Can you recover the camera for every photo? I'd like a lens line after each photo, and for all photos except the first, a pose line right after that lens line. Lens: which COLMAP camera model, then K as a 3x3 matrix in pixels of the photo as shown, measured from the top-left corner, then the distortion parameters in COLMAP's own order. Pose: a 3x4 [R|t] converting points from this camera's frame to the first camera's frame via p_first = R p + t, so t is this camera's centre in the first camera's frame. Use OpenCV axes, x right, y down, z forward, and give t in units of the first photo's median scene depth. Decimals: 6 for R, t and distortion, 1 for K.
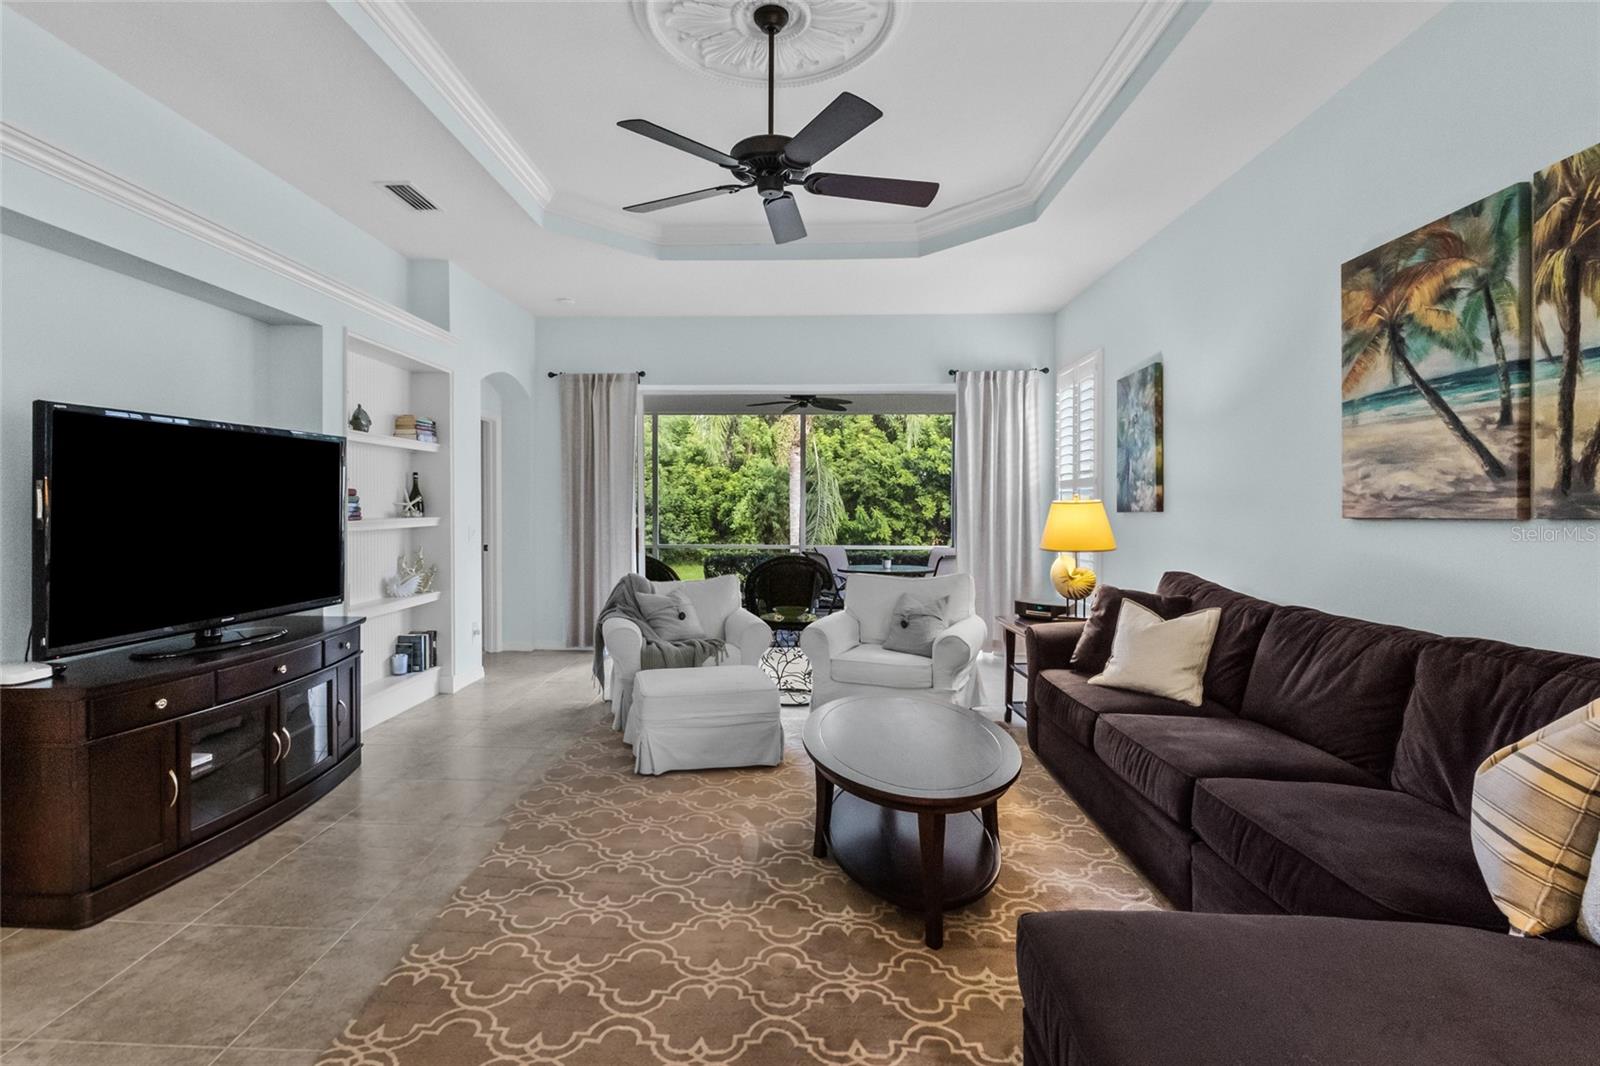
lens RADIAL K [[771.1, 0, 771.2], [0, 771.1, 513.3], [0, 0, 1]] dist [0.003548, 0.000652]
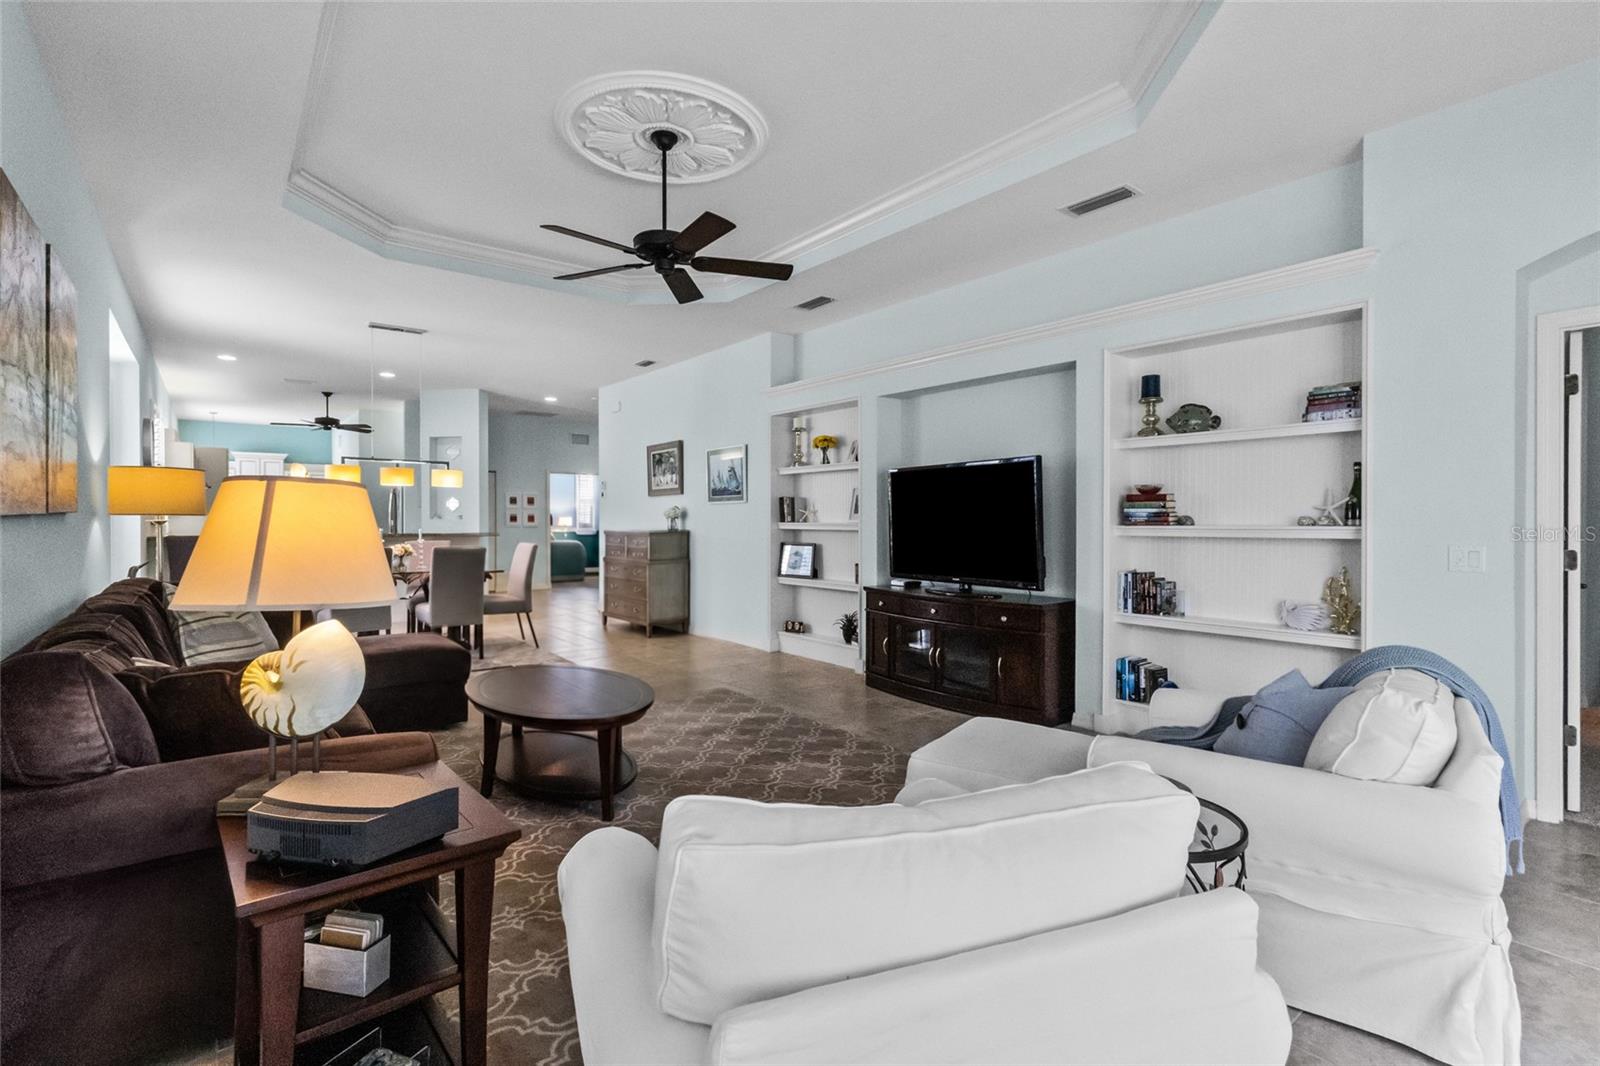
lens RADIAL K [[743.1, 0, 798.8], [0, 743.1, 518.2], [0, 0, 1]] dist [0.000750, 0.000203]
pose [[-0.756937, -0.005329, -0.653466, 0.509520], [-0.010052, 0.999943, 0.003490, 0.001446], [0.653411, 0.009210, -0.756947, 1.649657]]
